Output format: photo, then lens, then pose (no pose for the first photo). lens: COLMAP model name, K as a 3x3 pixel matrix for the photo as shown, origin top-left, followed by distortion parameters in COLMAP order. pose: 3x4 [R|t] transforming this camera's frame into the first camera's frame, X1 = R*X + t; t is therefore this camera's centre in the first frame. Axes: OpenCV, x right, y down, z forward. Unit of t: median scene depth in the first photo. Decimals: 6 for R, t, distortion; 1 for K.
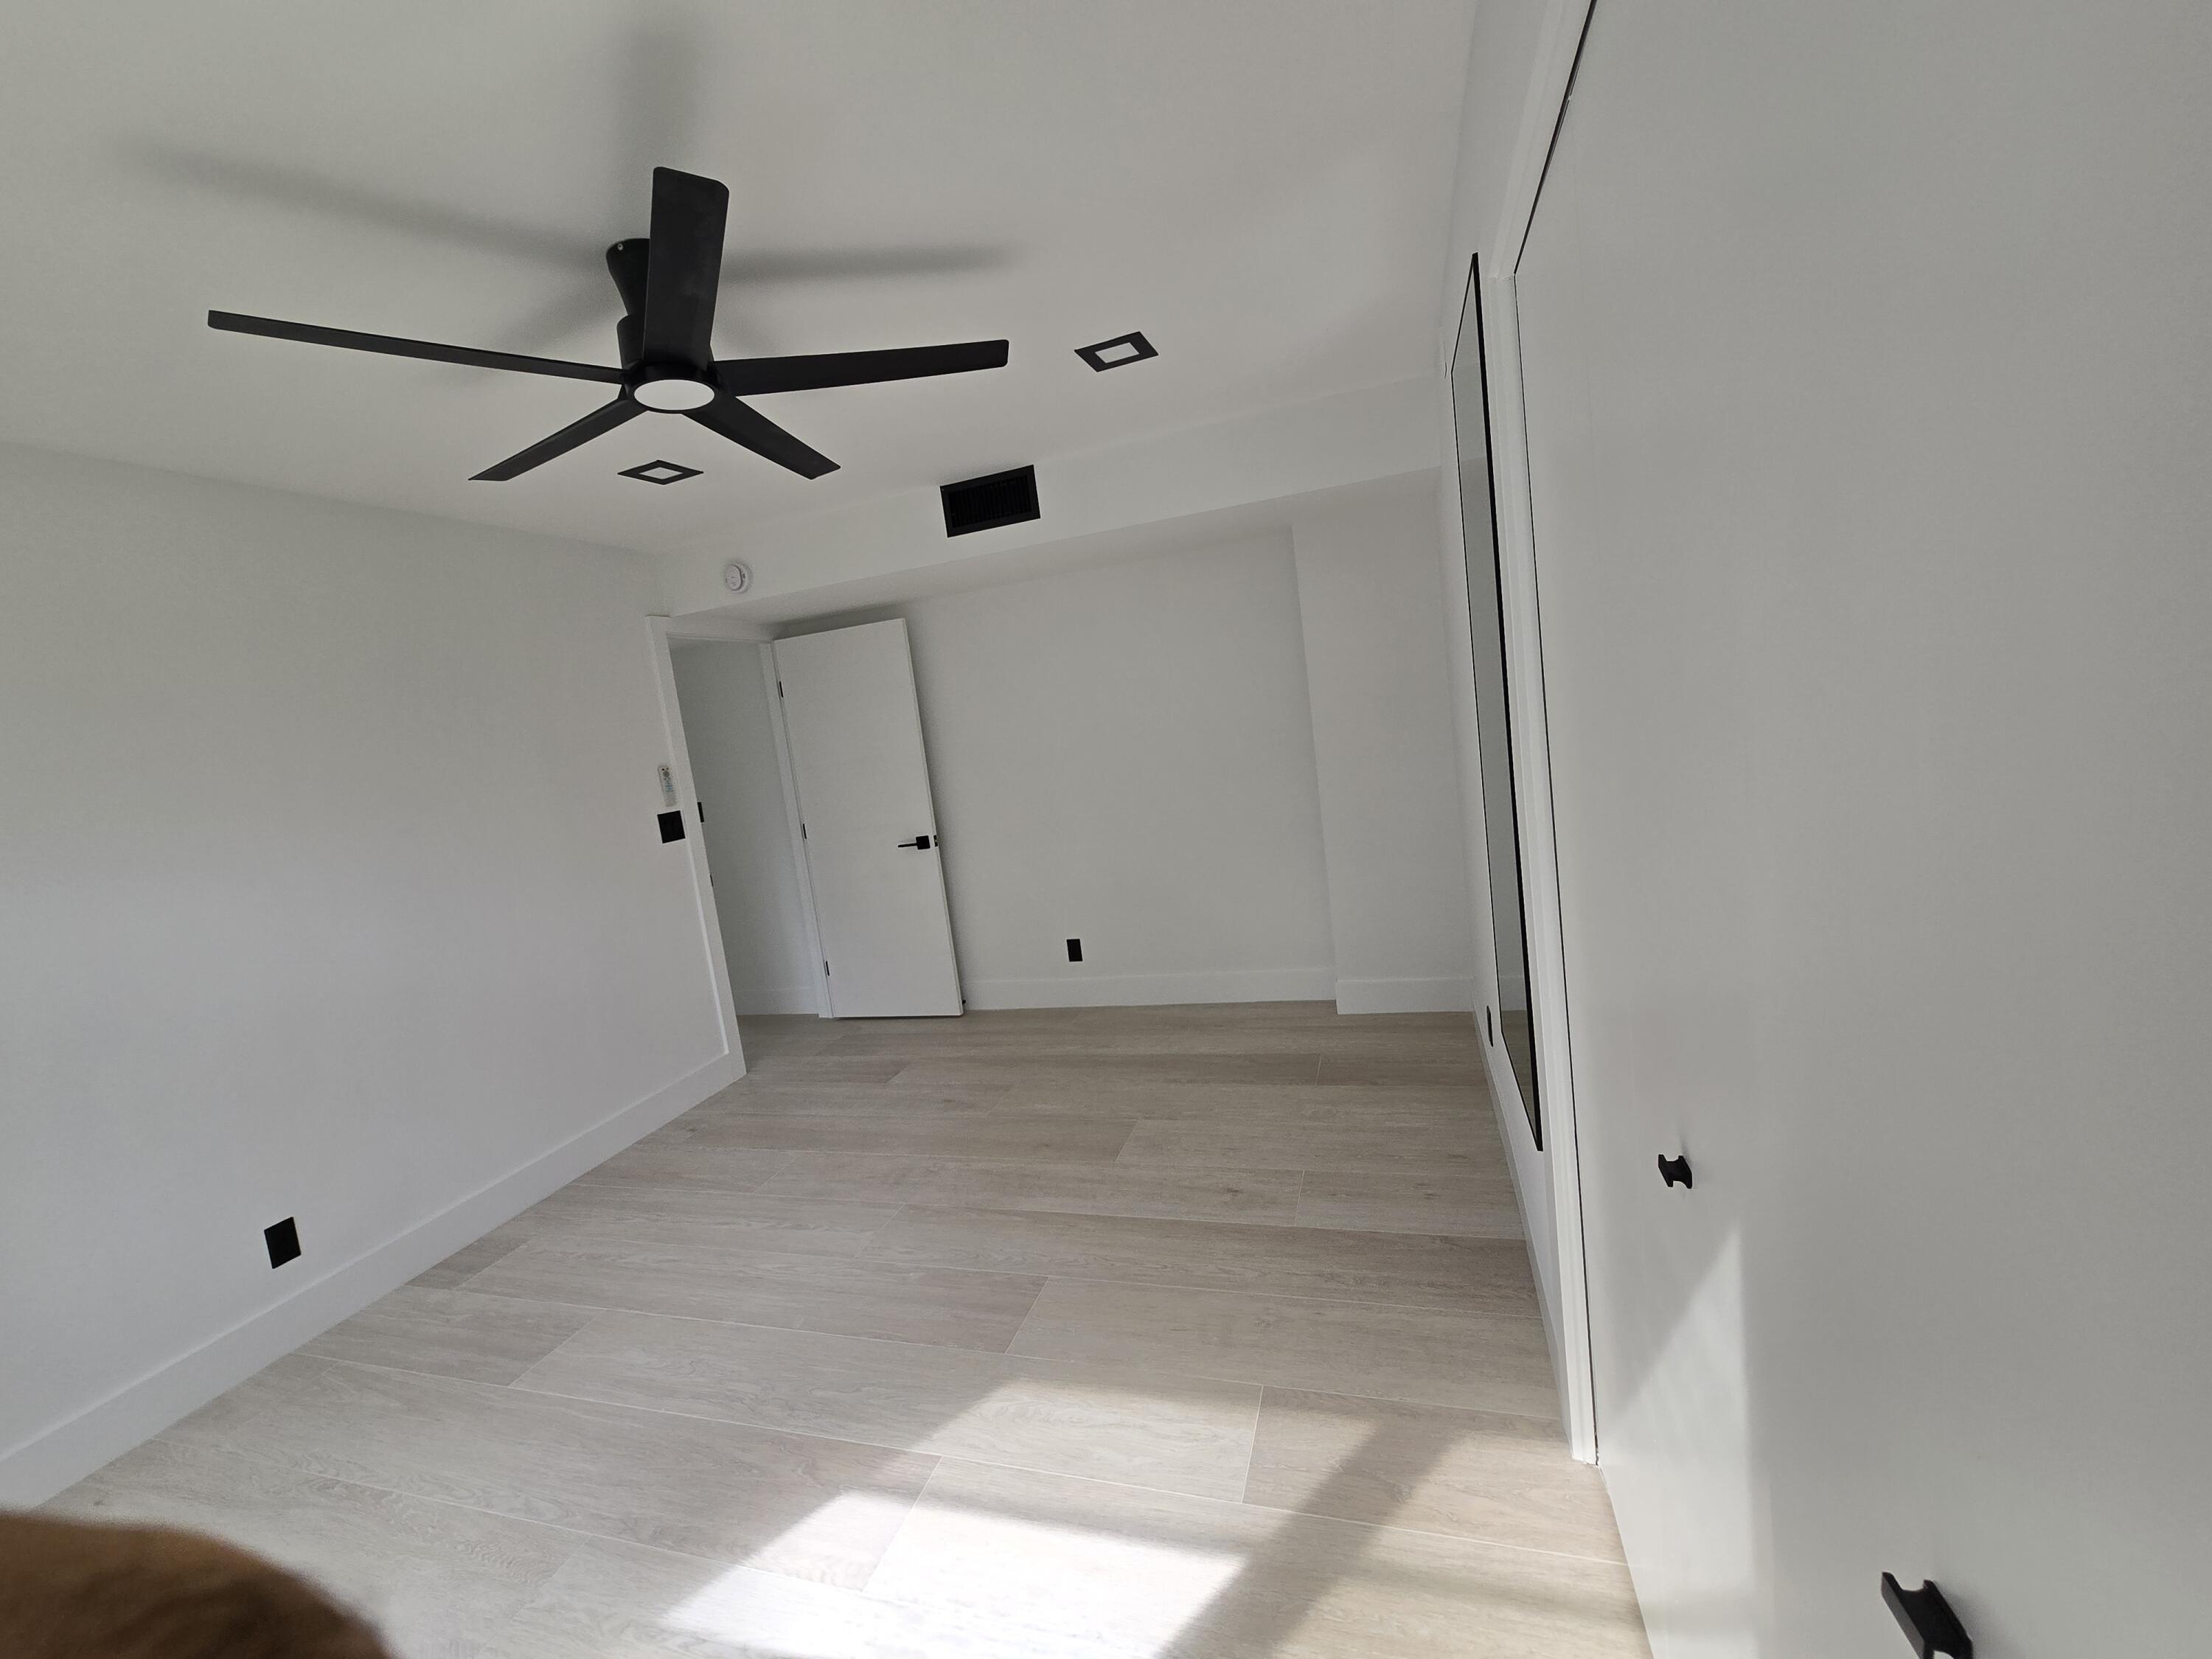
lens RADIAL K [[906.9, 0, 1096.3], [0, 906.9, 829.3], [0, 0, 1]] dist [-0.002436, -0.000542]
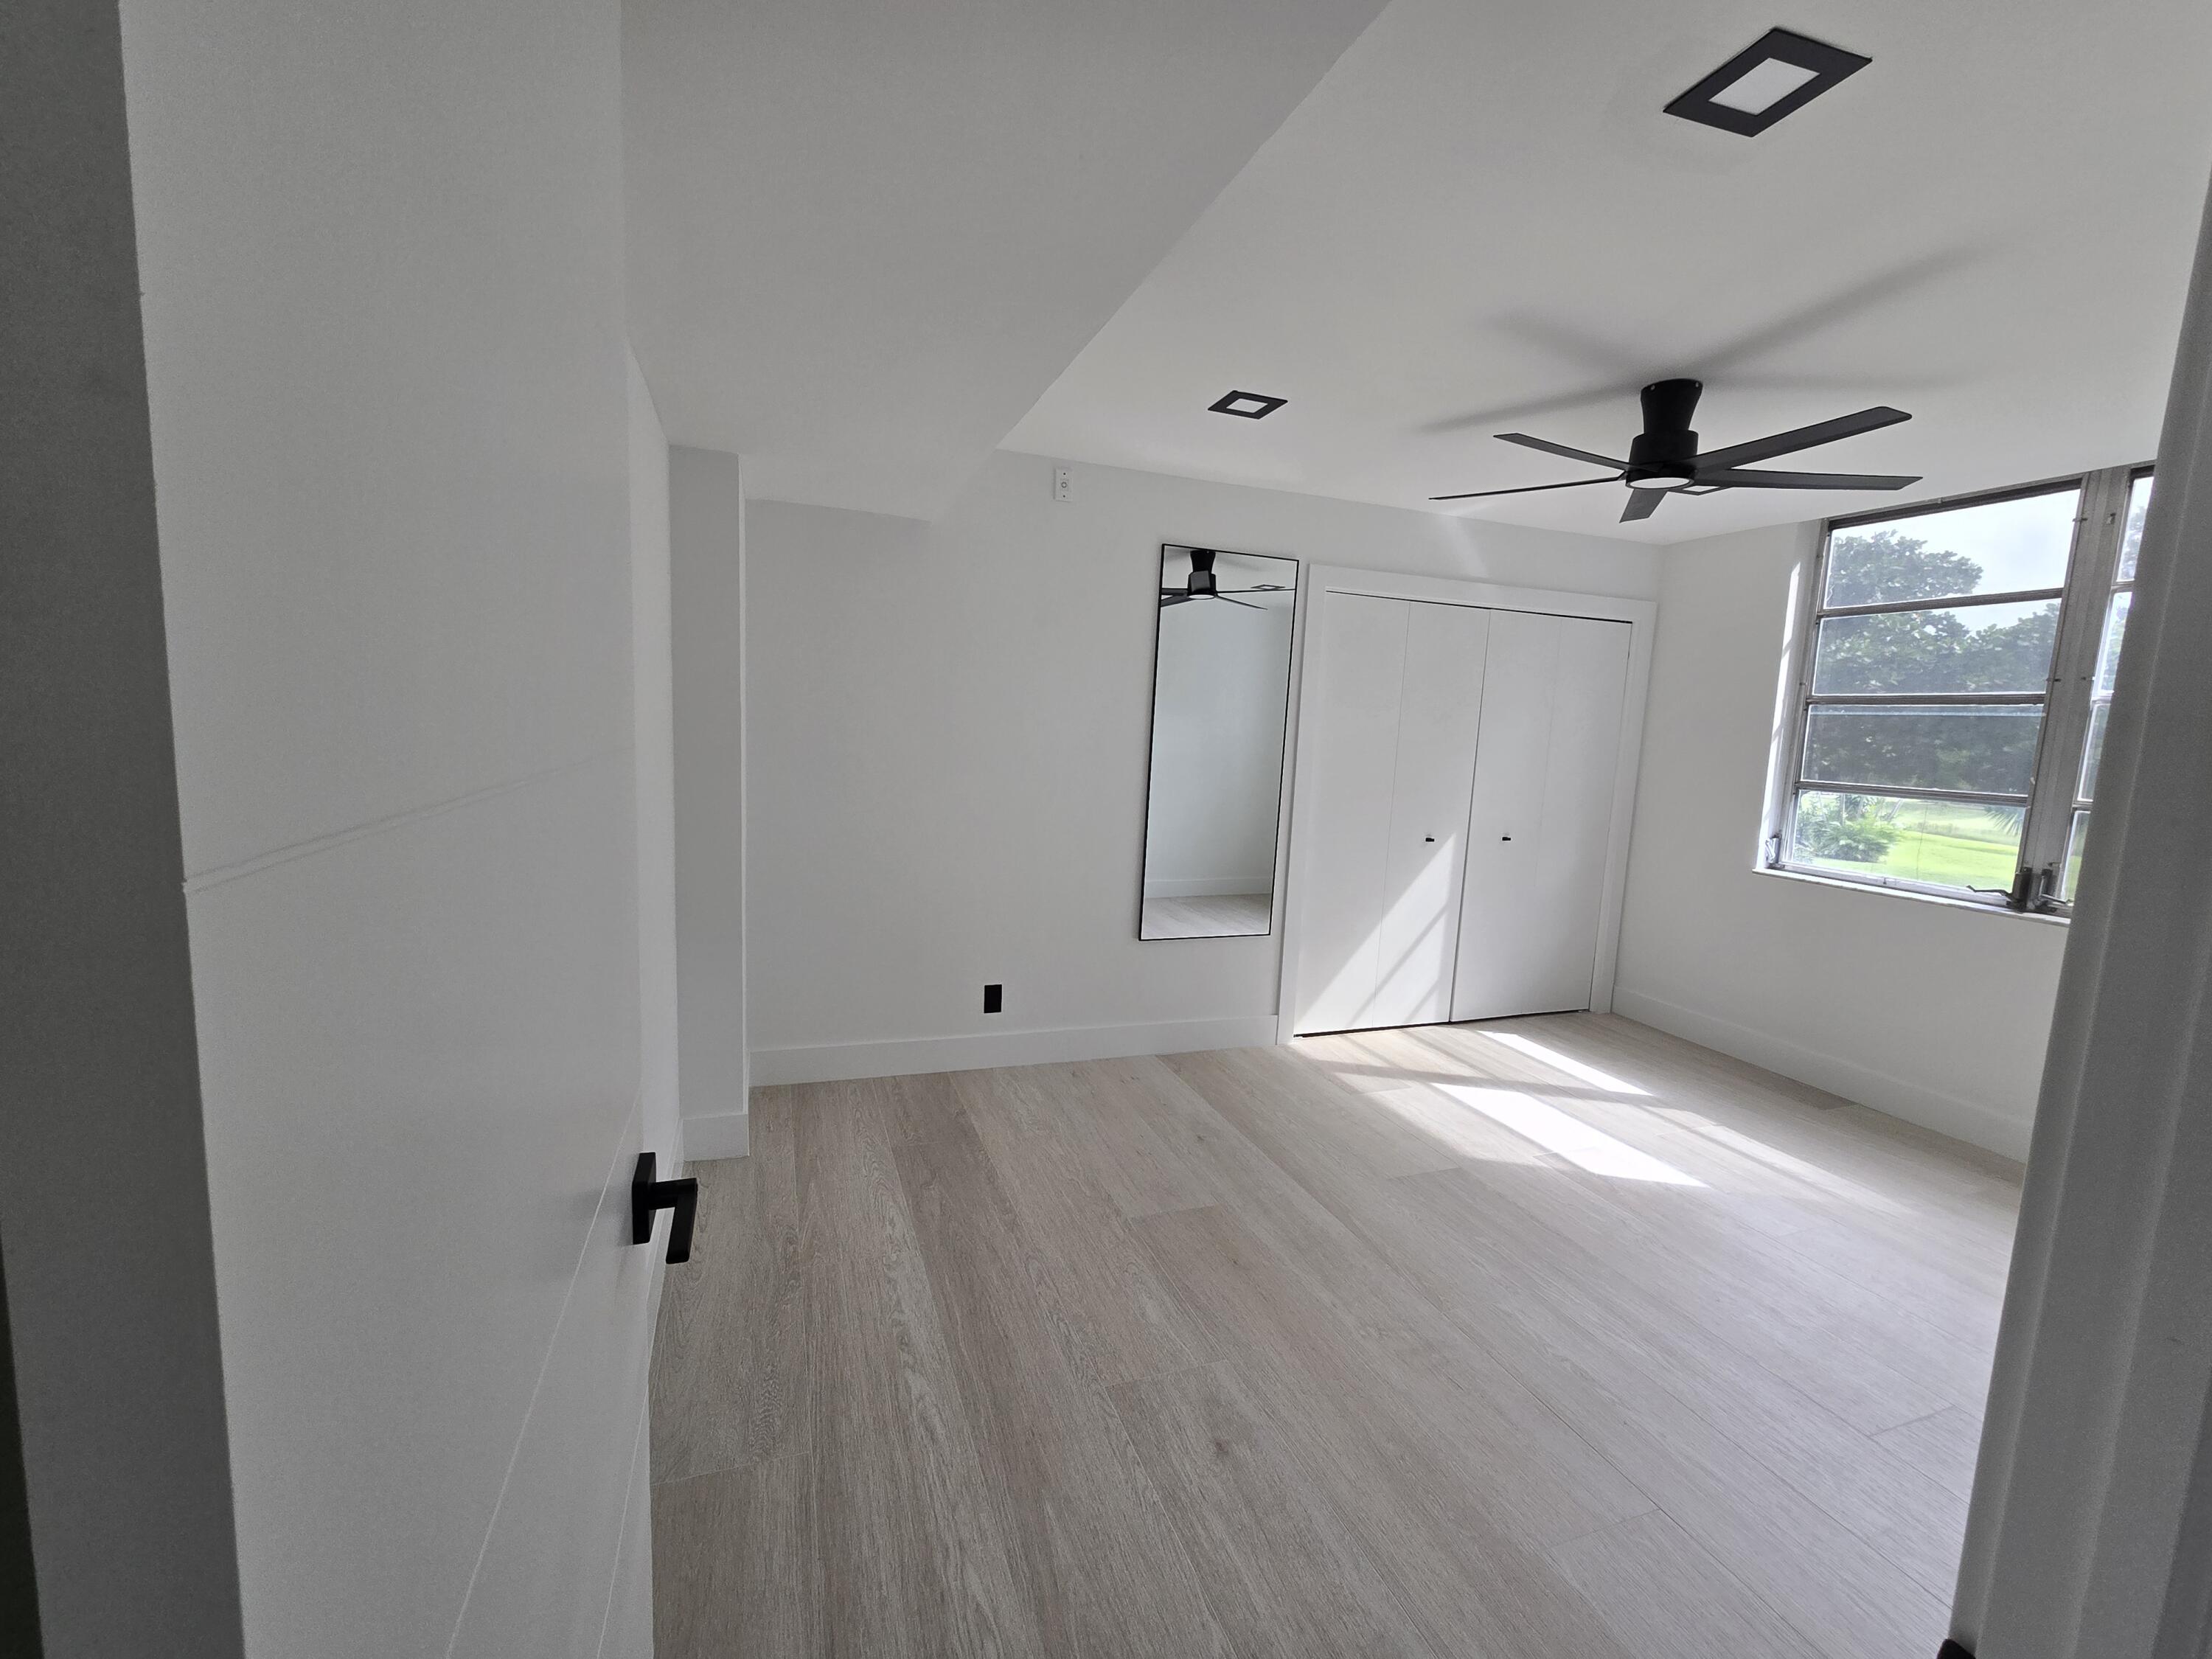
lens RADIAL K [[906.9, 0, 1096.3], [0, 906.9, 829.3], [0, 0, 1]] dist [-0.002436, -0.000542]
pose [[-0.610395, -0.000163, 0.792097, -0.650297], [0.128592, 0.986714, 0.099297, -0.119954], [-0.781589, 0.162468, -0.602265, 1.636072]]
